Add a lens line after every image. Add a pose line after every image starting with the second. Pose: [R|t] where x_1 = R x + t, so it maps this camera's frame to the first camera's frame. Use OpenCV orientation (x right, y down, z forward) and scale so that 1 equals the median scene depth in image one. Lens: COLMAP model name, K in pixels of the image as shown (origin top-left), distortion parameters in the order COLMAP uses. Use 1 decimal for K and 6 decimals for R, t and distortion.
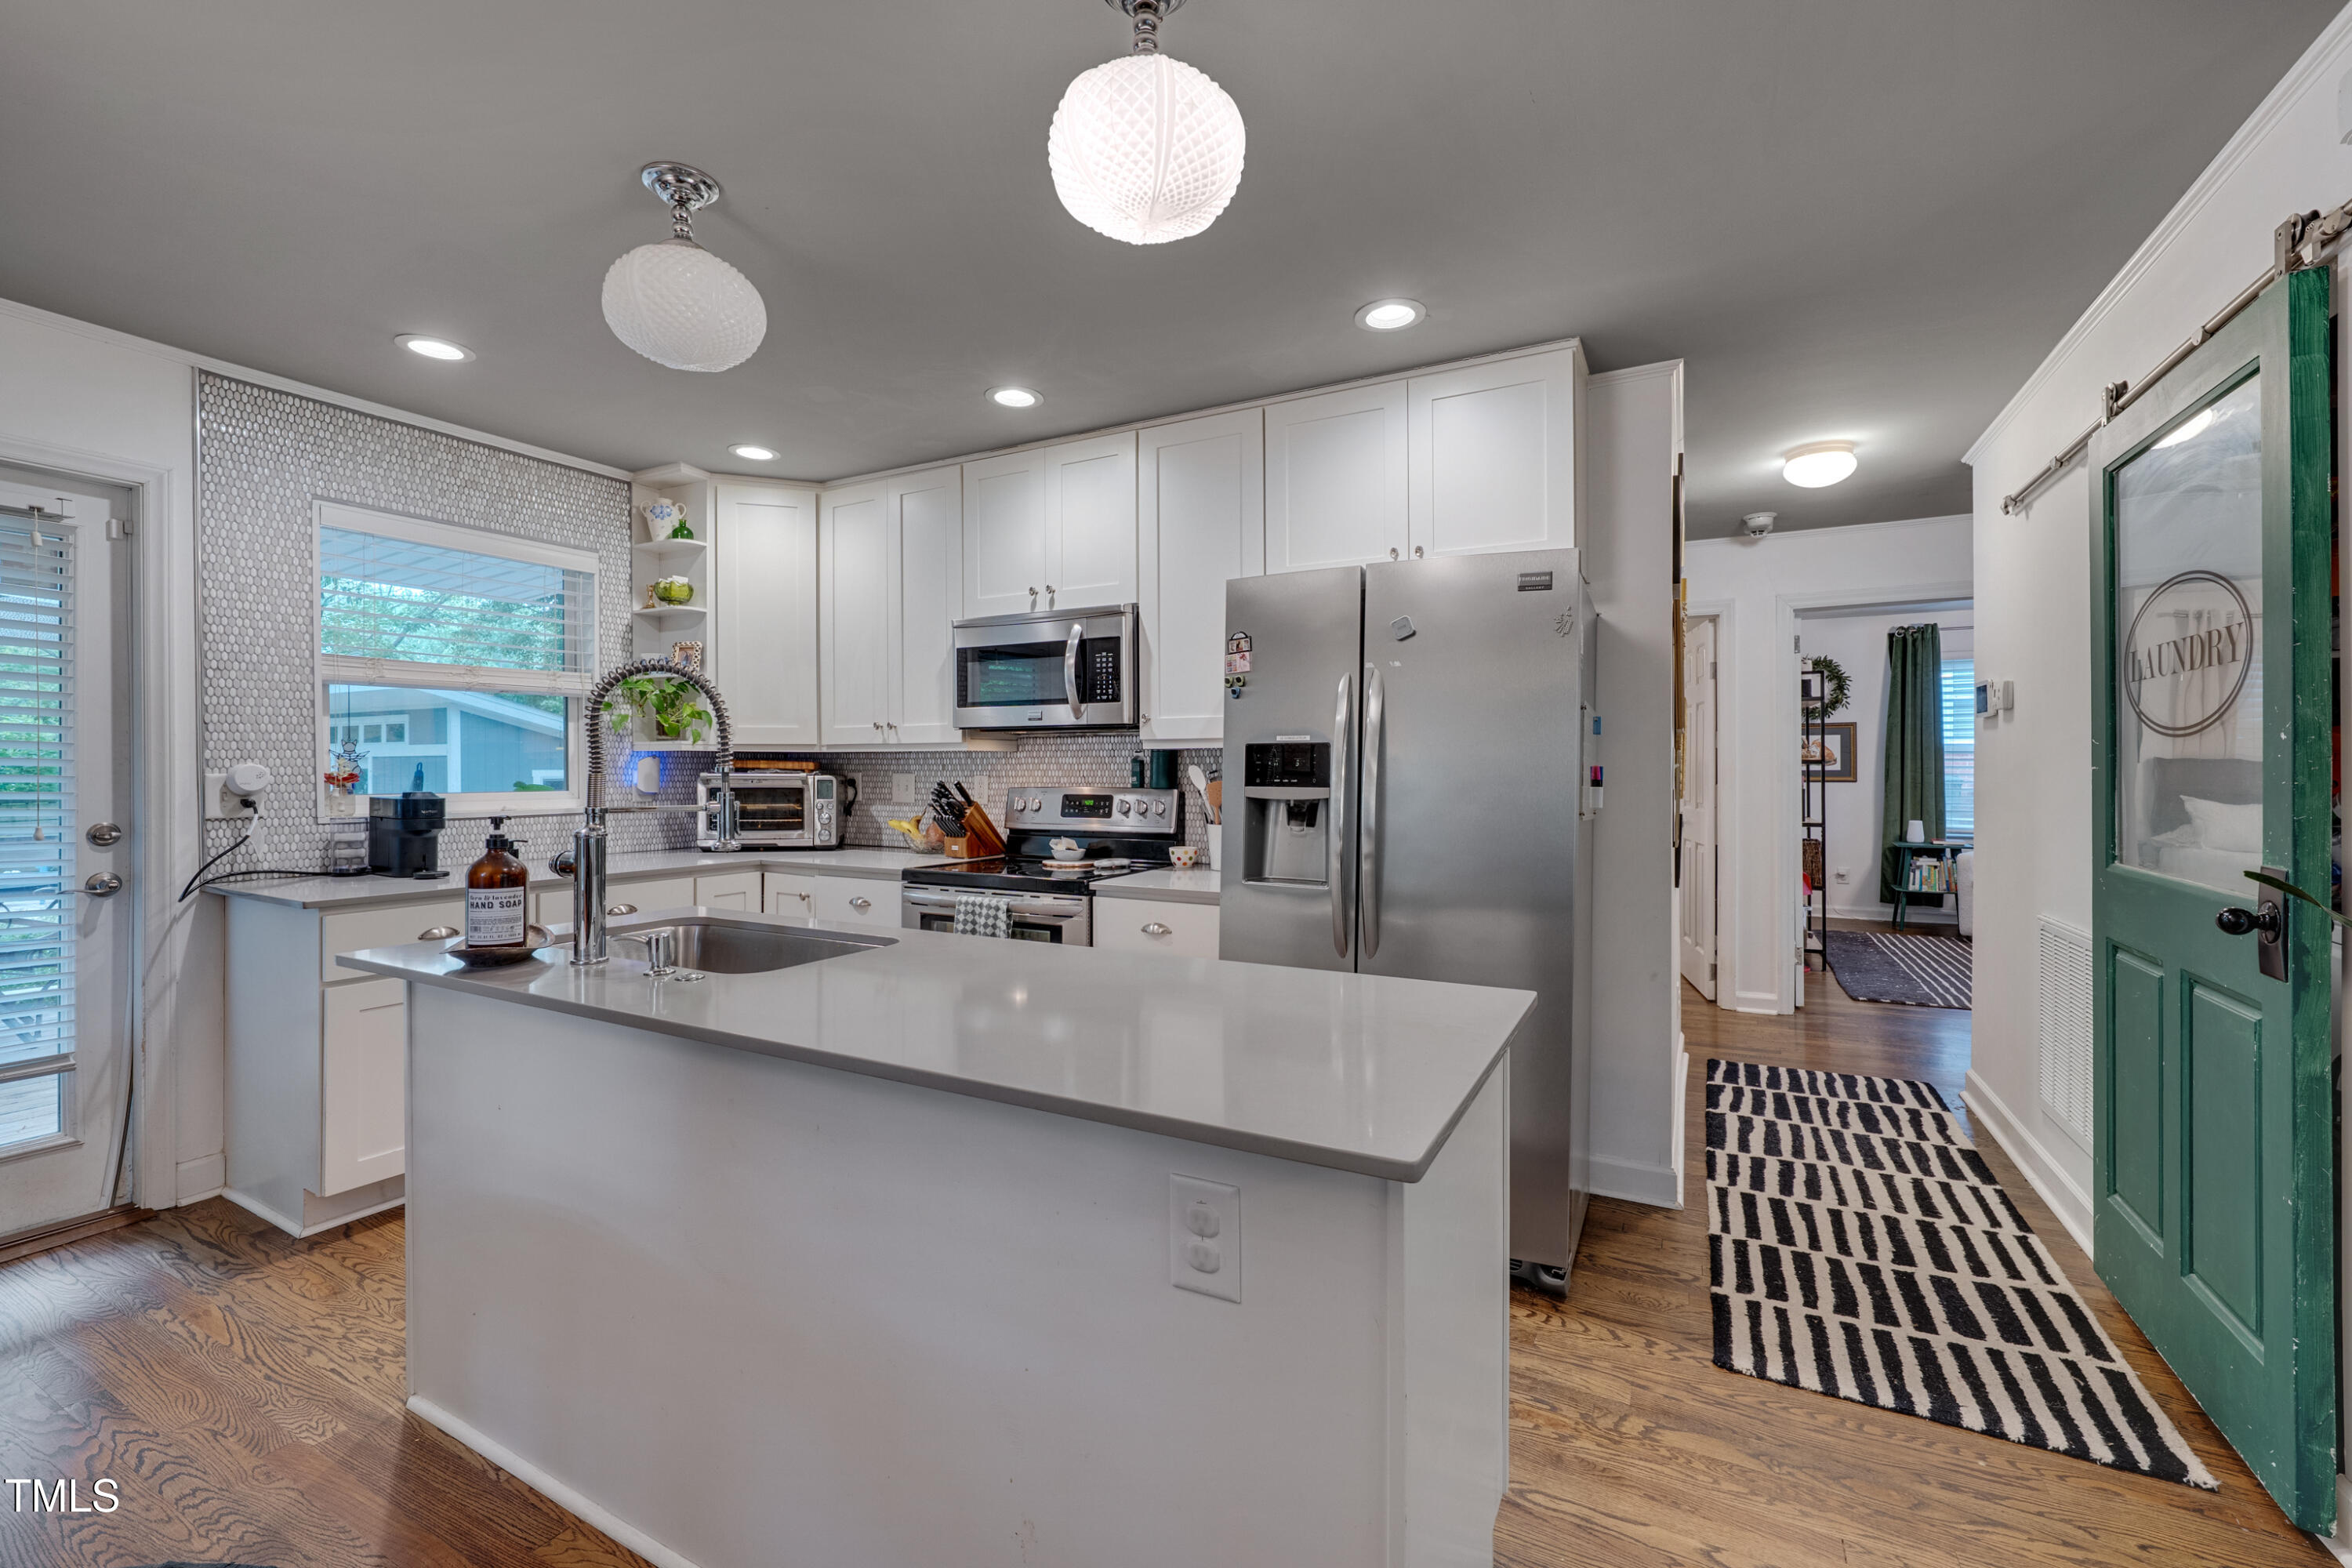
lens RADIAL K [[1020.2, 0, 1164.6], [0, 1020.2, 766.4], [0, 0, 1]] dist [-0.000688, 0.001777]
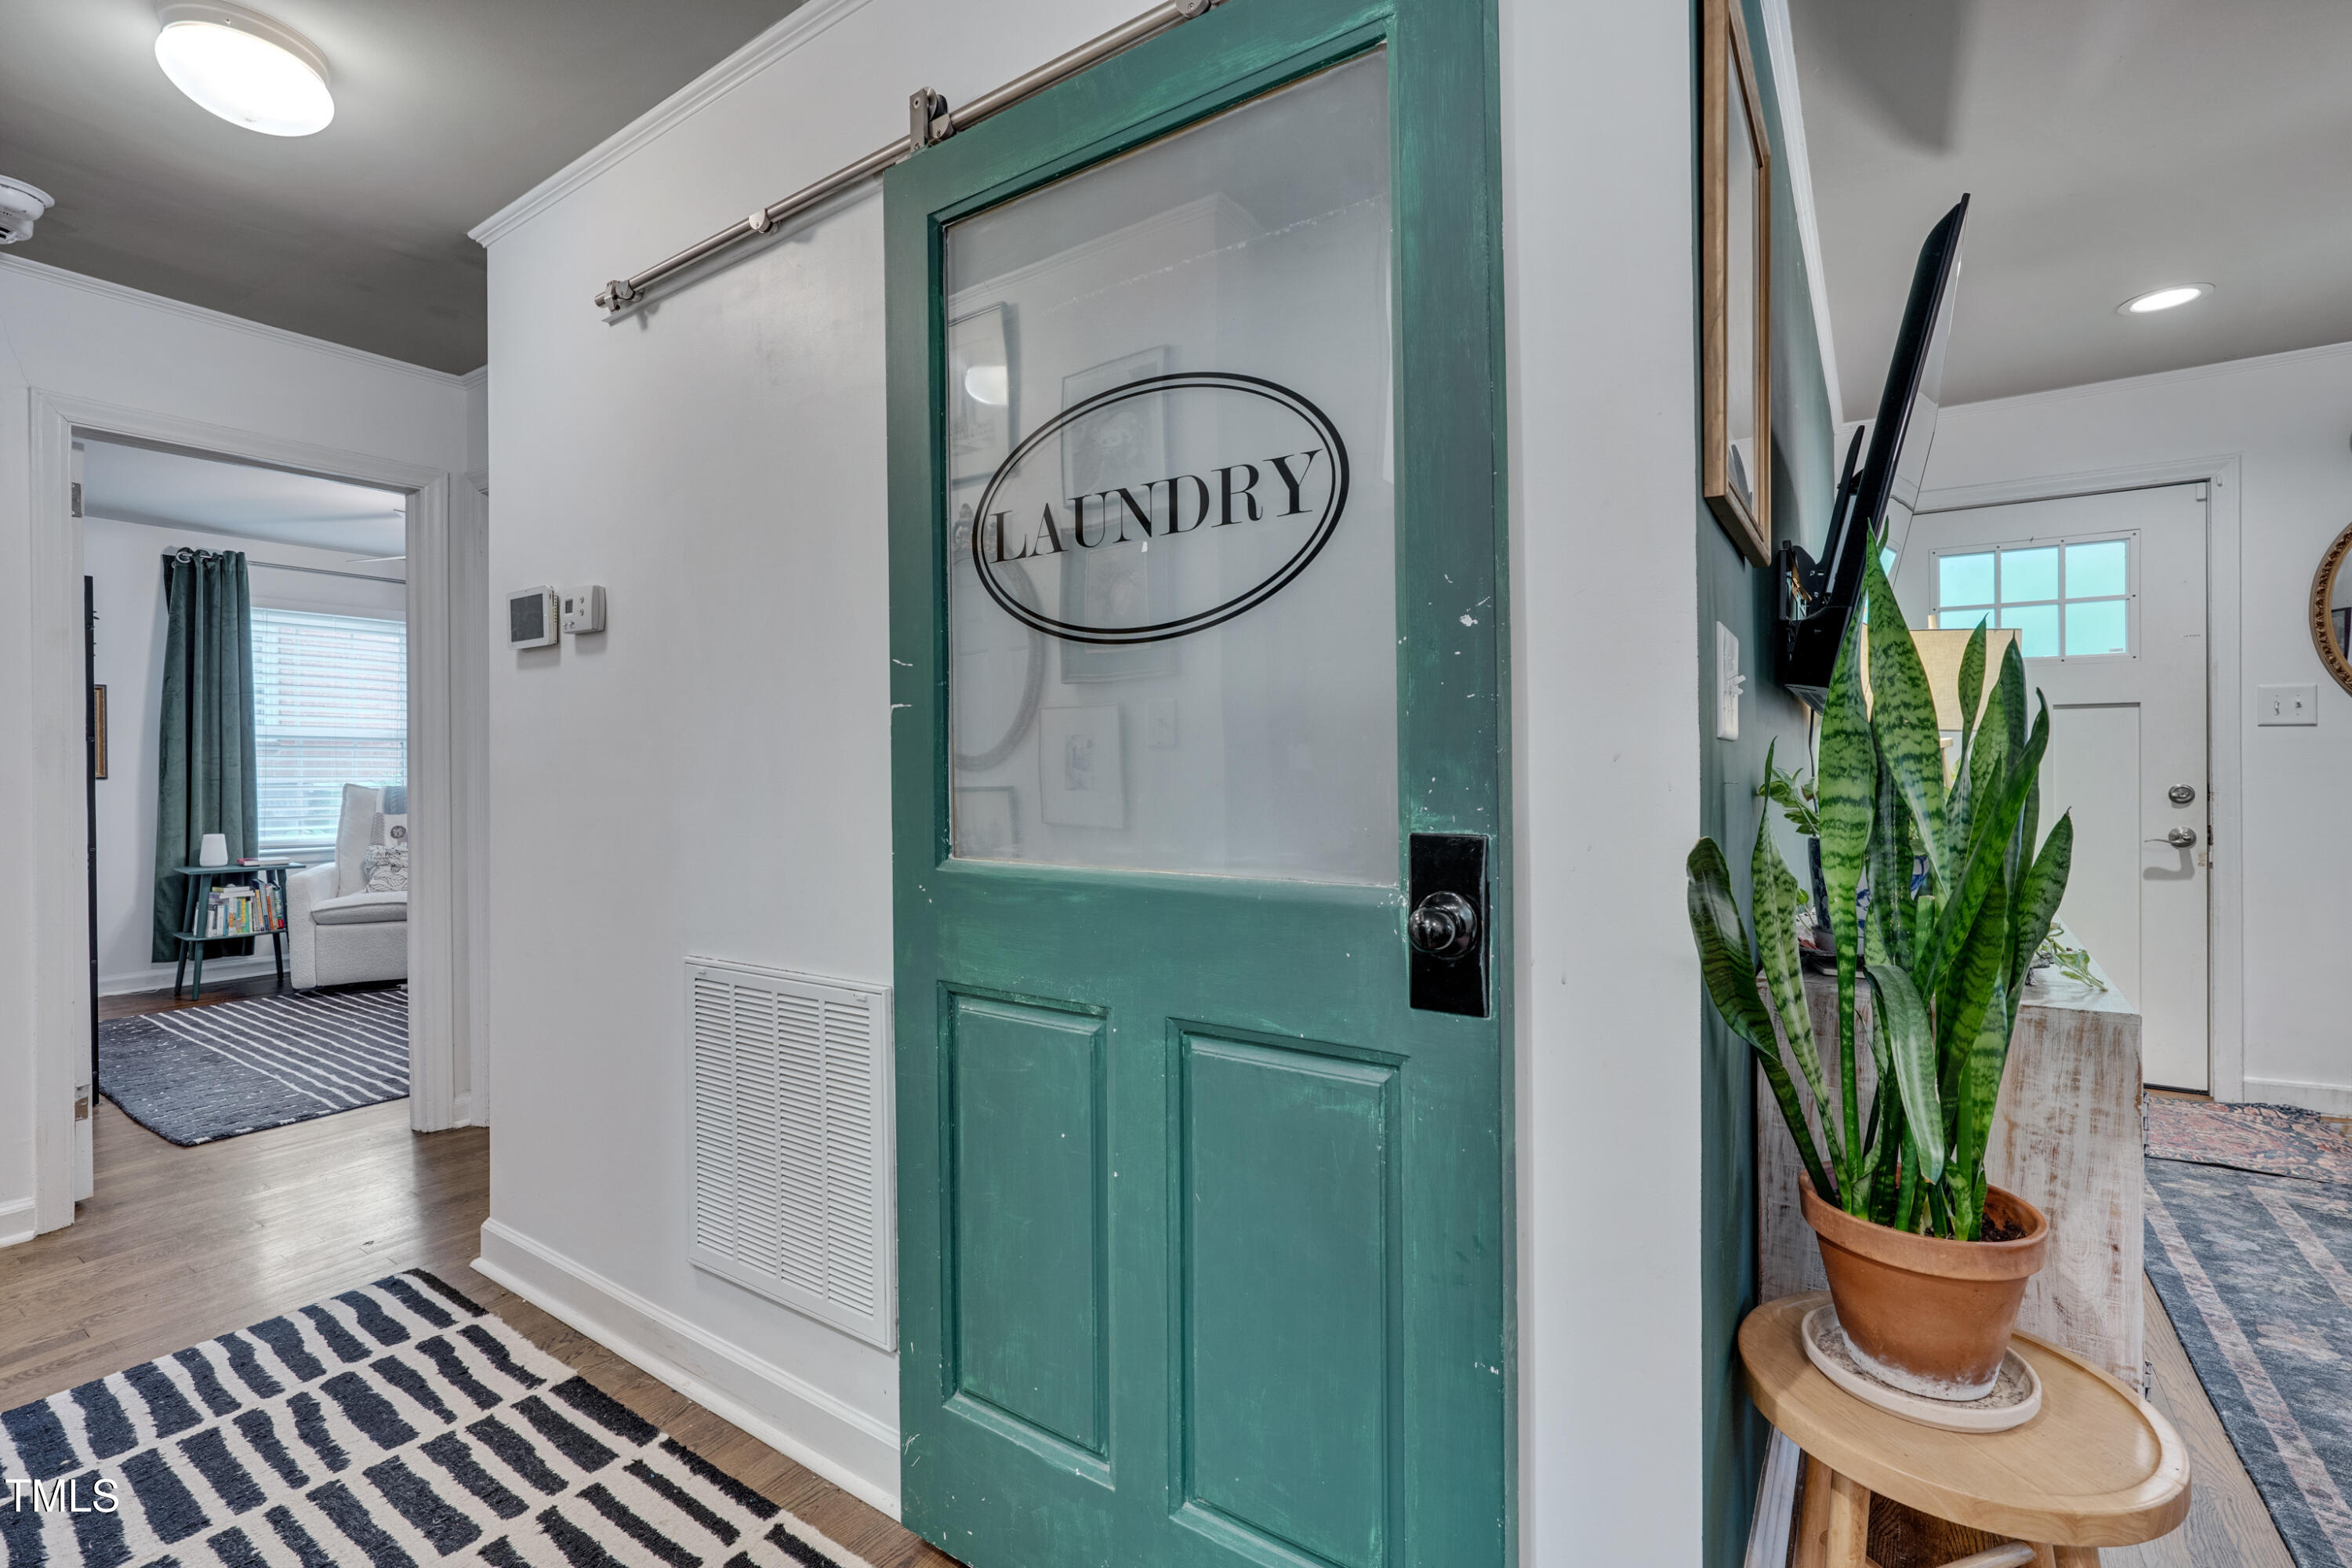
lens RADIAL K [[1020.2, 0, 1153.8], [0, 1020.2, 773.6], [0, 0, 1]] dist [-0.000688, 0.001777]
pose [[0.105774, 0.003092, 0.994385, 0.230598], [0.003668, 0.999987, -0.003499, 0.032358], [-0.994383, 0.004017, 0.105762, 0.569174]]
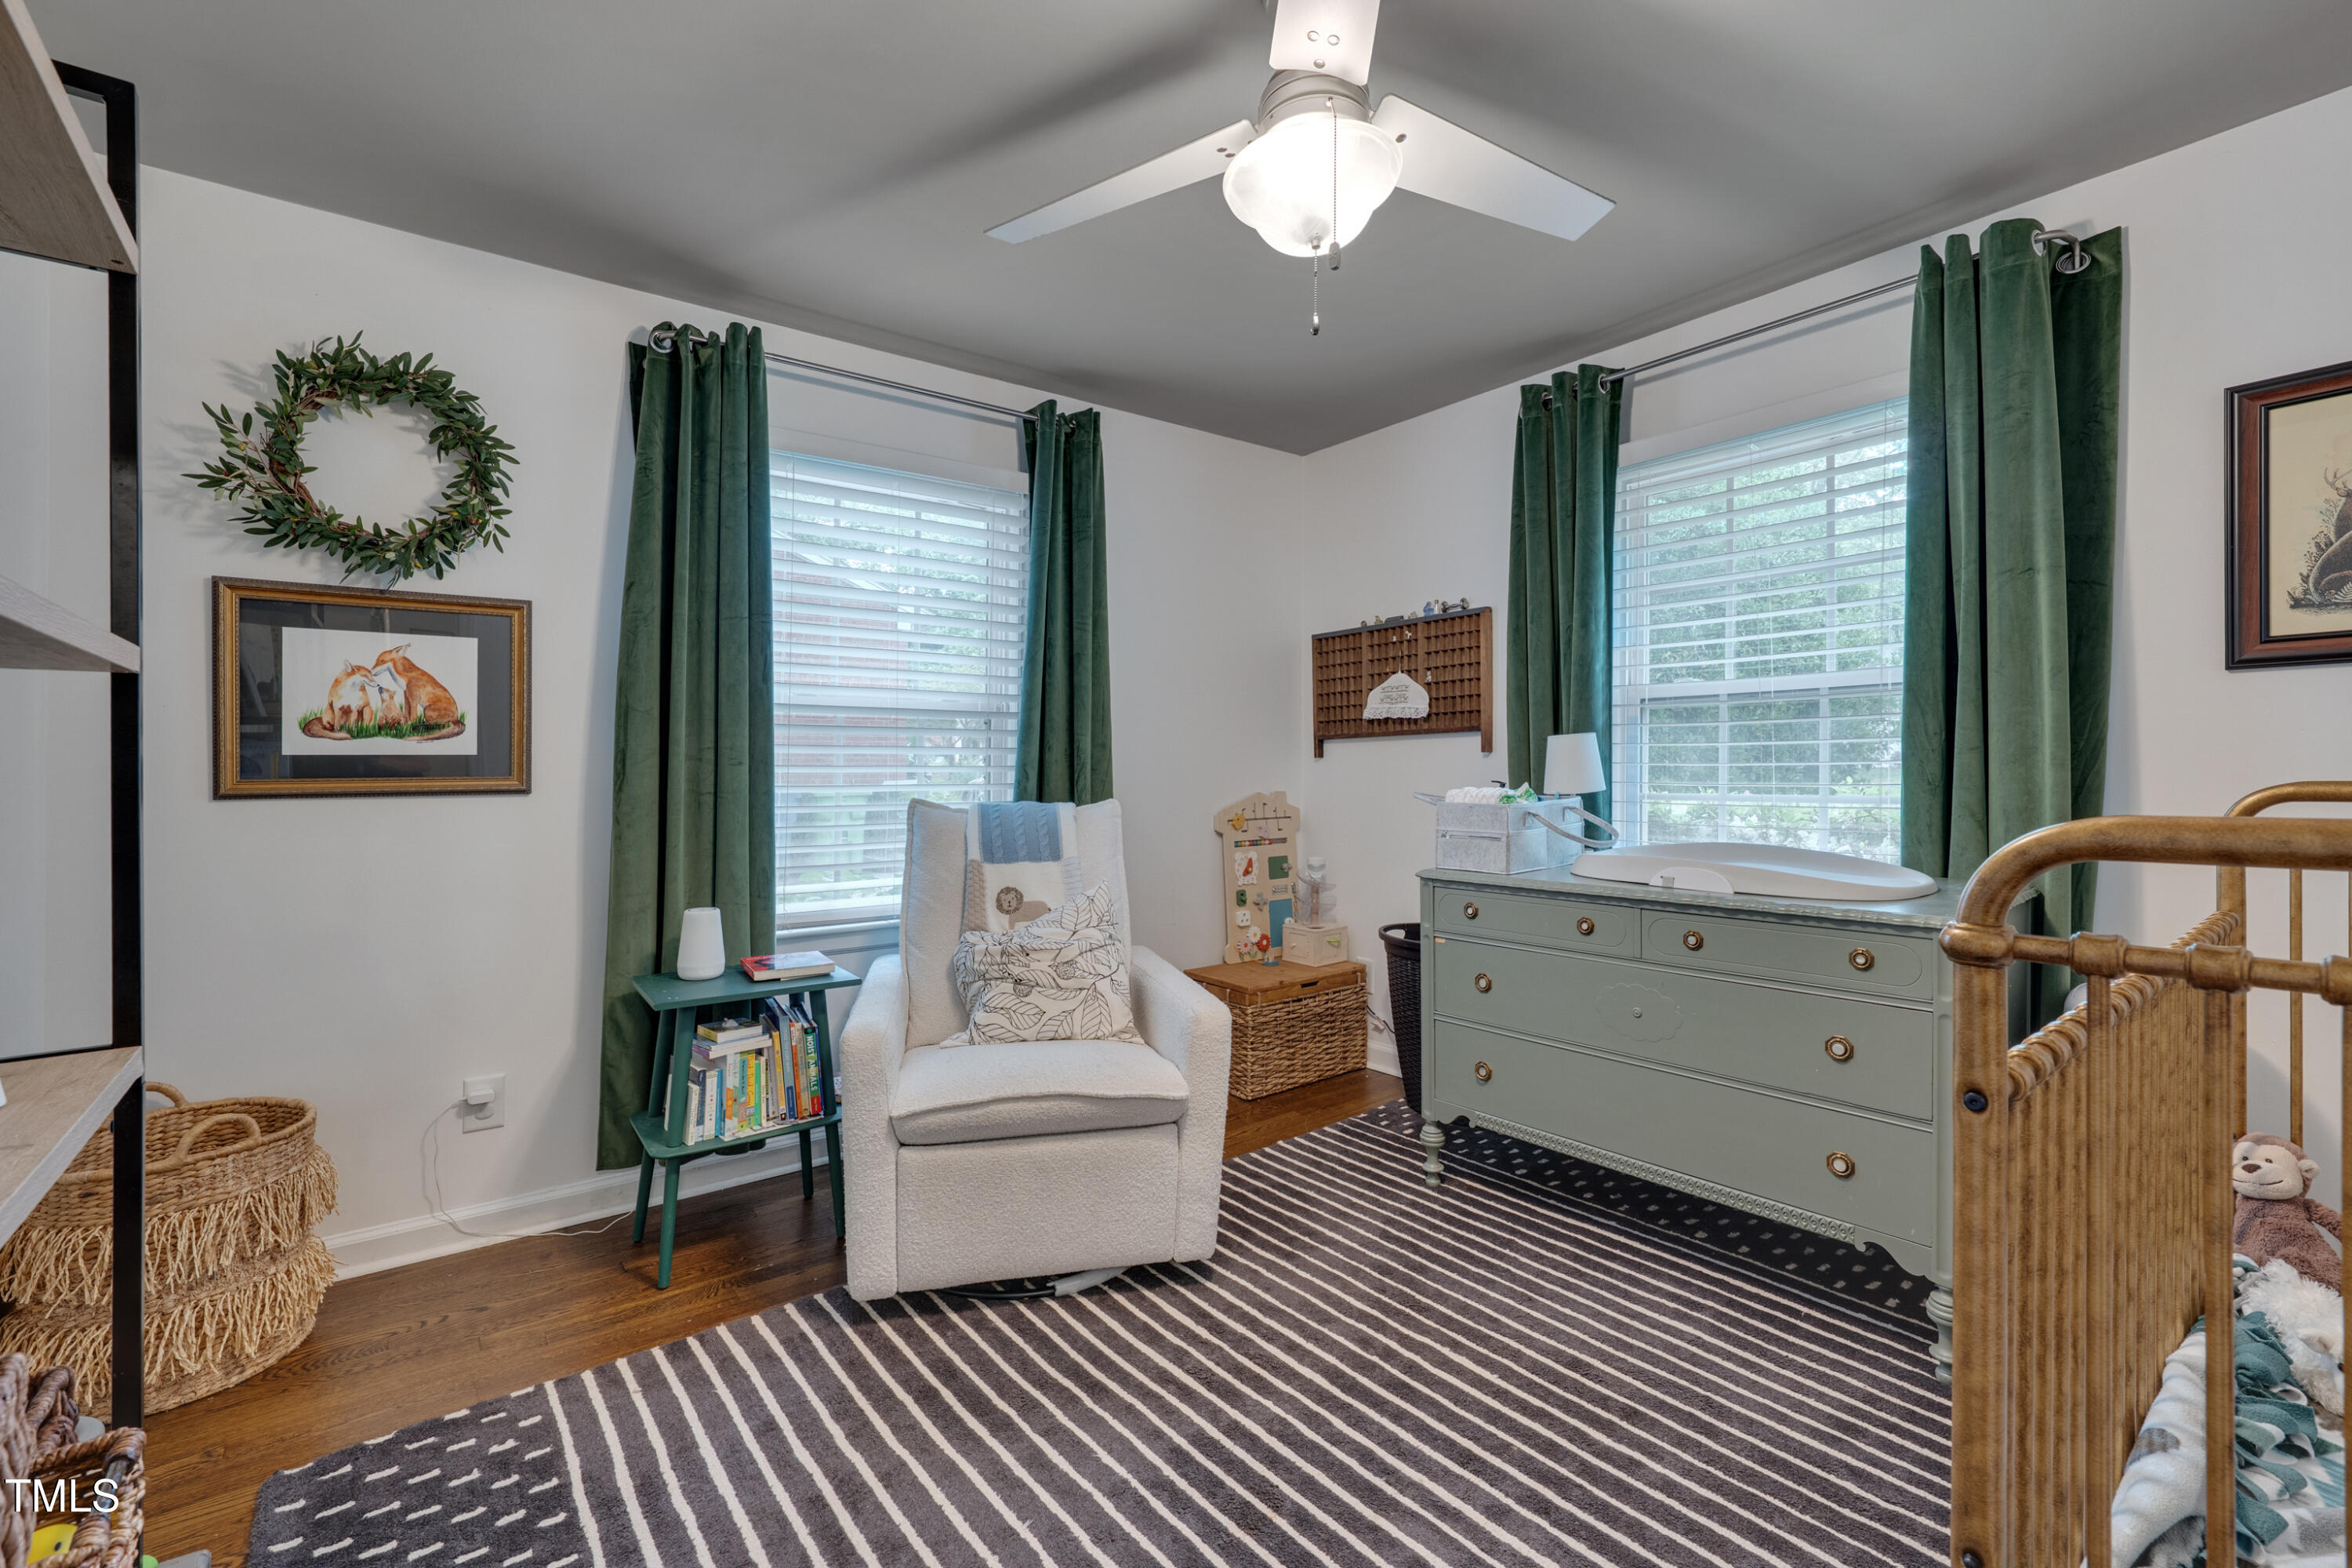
lens RADIAL K [[1020.2, 0, 1195.0], [0, 1020.2, 743.7], [0, 0, 1]] dist [-0.000688, 0.001777]
pose [[0.405731, 0.013083, 0.913899, 0.949894], [-0.007890, 0.999910, -0.010812, 0.003866], [-0.913958, -0.002824, 0.405798, 1.371671]]
